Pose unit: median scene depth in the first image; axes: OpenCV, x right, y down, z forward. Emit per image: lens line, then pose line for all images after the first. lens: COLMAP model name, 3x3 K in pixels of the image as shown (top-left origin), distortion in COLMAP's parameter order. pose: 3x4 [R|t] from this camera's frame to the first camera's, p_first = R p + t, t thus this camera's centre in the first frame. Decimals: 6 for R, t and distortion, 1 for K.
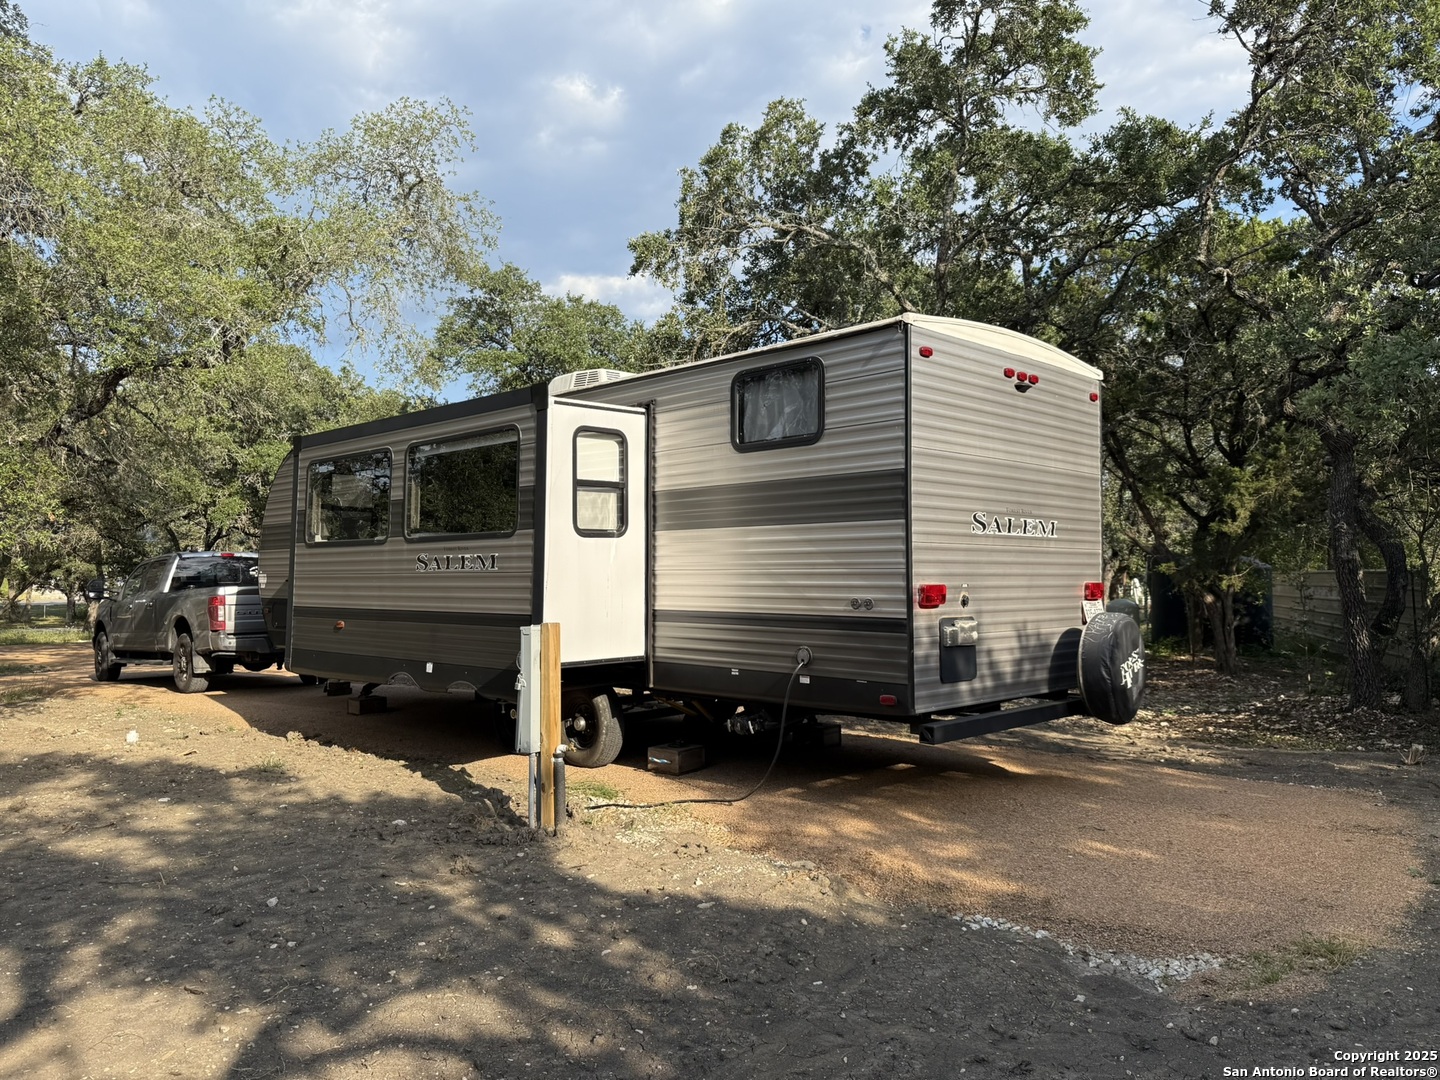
lens RADIAL K [[1012.7, 0, 719.9], [0, 1012.7, 539.4], [0, 0, 1]] dist [0.009133, -0.009531]
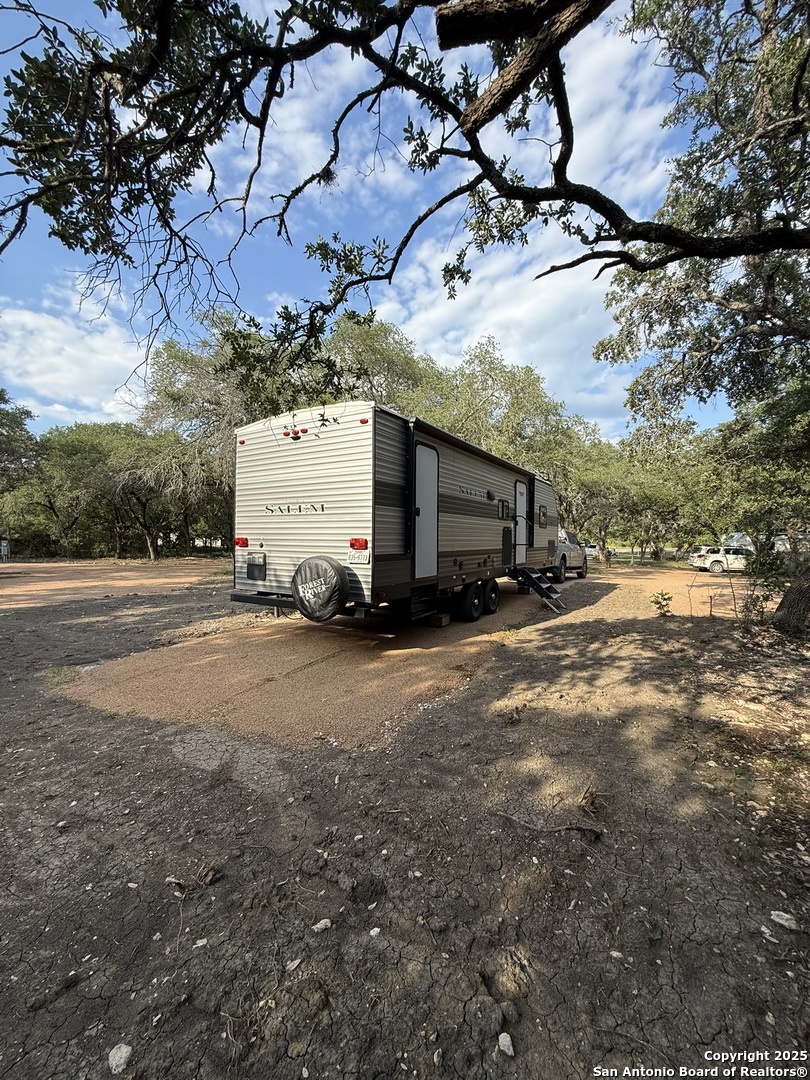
lens RADIAL K [[432.1, 0, 405.9], [0, 432.1, 542.7], [0, 0, 1]] dist [0.003359, 0.000543]
pose [[0.223076, 0.003116, -0.974796, 1.251246], [0.018307, 0.999805, 0.007385, 0.053840], [0.974629, -0.019493, 0.222976, 1.097453]]
